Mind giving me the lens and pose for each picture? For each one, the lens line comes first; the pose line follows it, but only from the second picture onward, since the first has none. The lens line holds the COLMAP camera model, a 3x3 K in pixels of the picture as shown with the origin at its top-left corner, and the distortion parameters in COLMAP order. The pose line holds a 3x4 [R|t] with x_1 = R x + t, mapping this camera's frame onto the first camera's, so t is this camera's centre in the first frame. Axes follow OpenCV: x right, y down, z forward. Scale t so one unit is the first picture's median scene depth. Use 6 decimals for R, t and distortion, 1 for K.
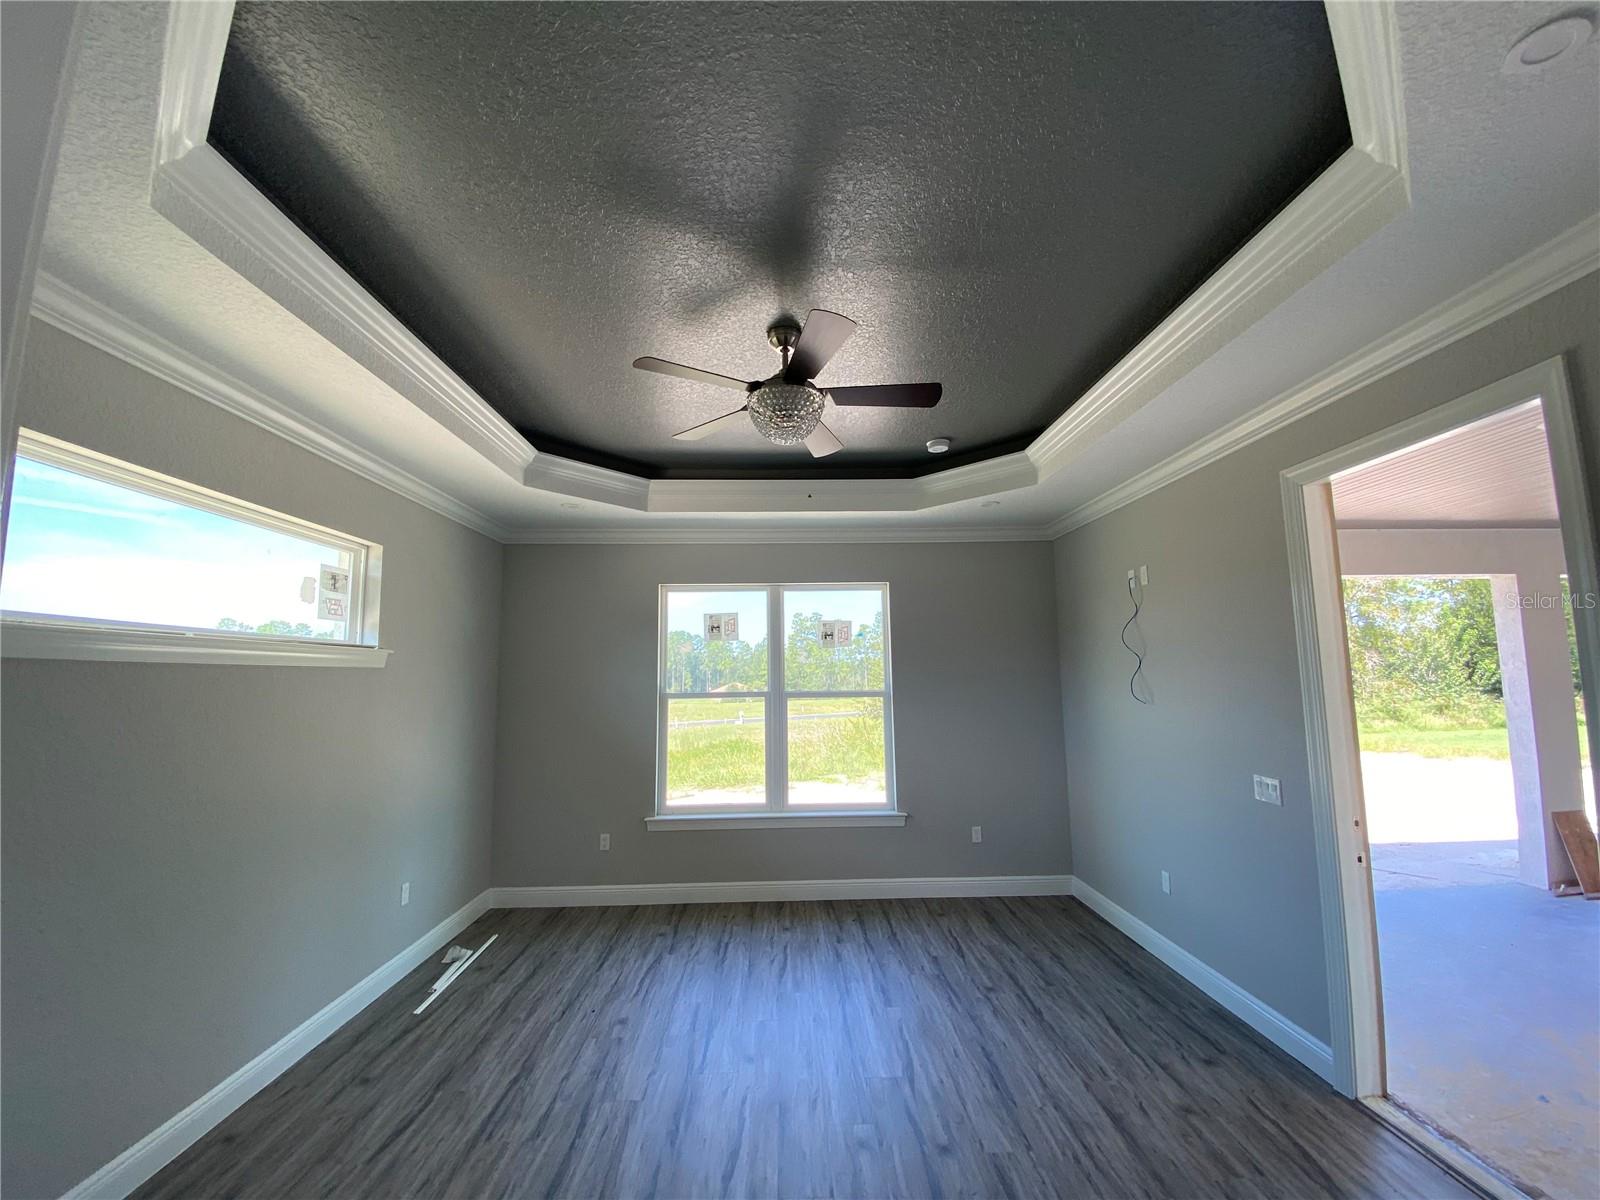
lens RADIAL K [[643.8, 0, 788.7], [0, 643.8, 603.0], [0, 0, 1]] dist [0.043162, -0.029626]
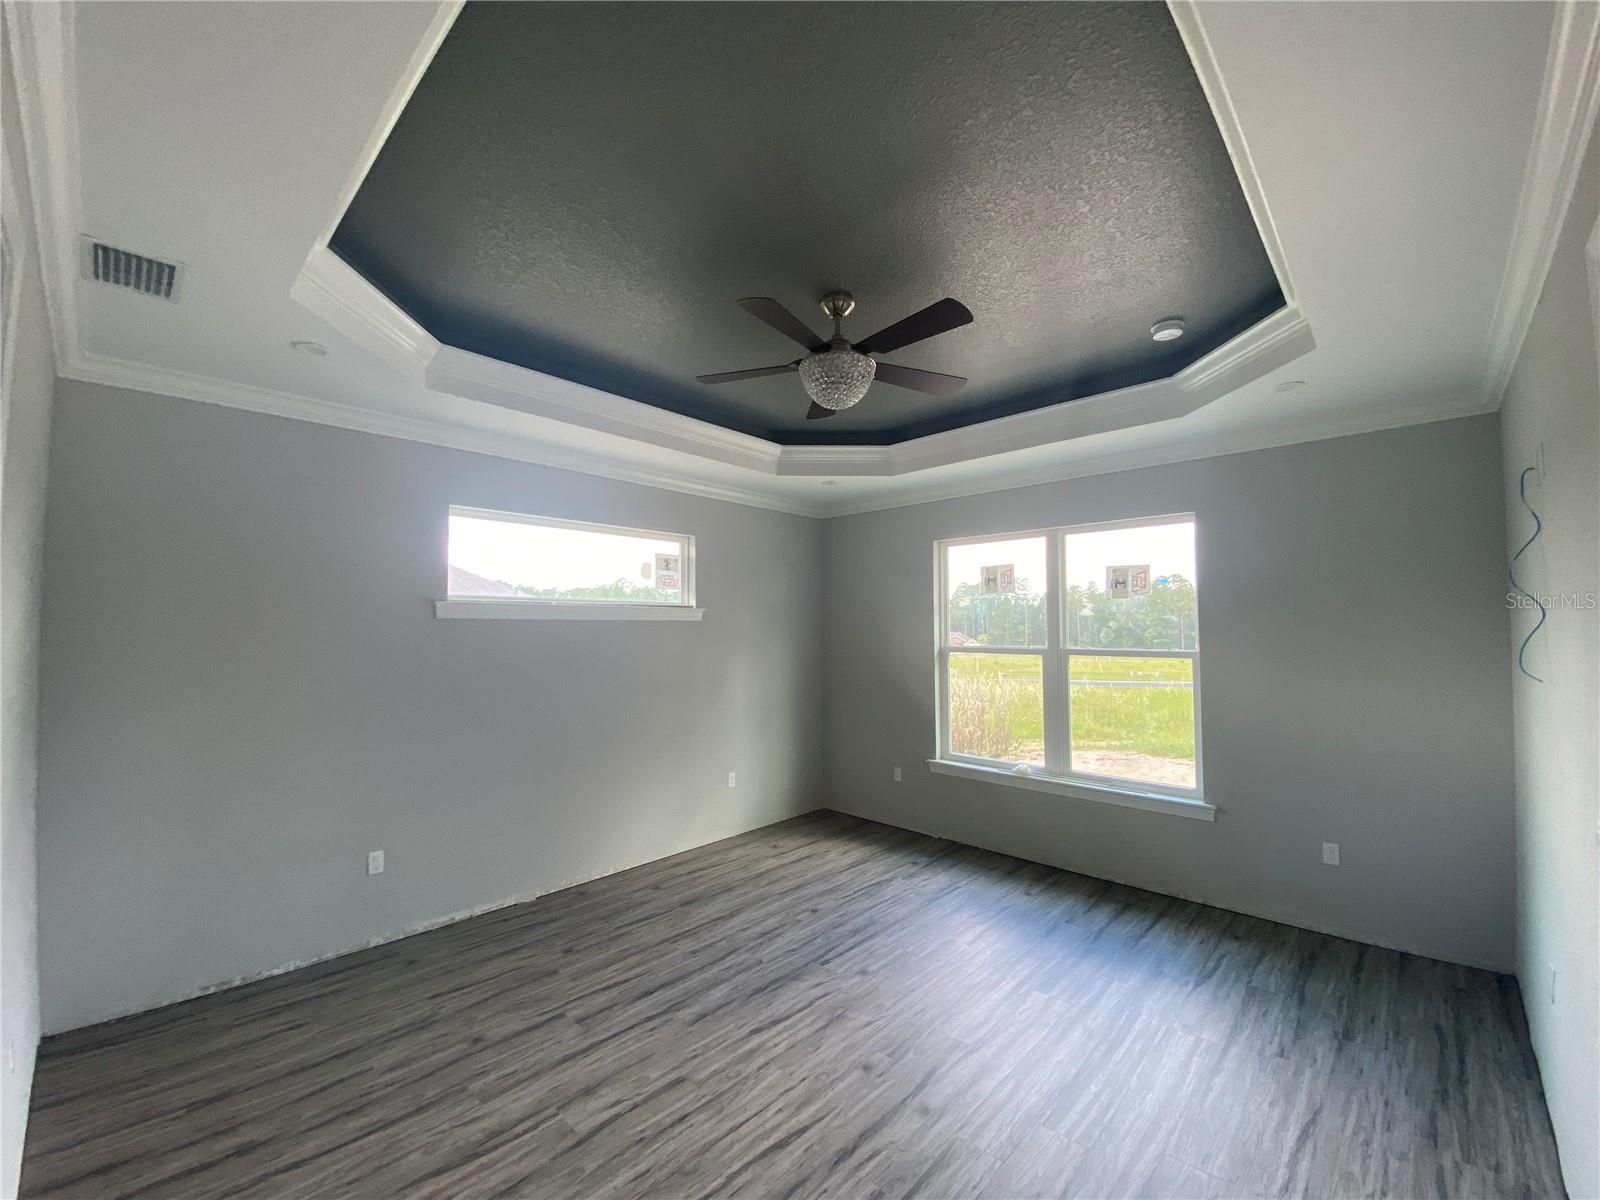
lens RADIAL K [[640.0, 0, 797.3], [0, 640.0, 602.4], [0, 0, 1]] dist [0.042799, -0.028906]
pose [[0.715241, -0.019368, -0.698610, 0.440399], [0.072272, 0.996306, 0.046372, 0.006761], [0.695131, -0.083657, 0.713999, 0.126764]]
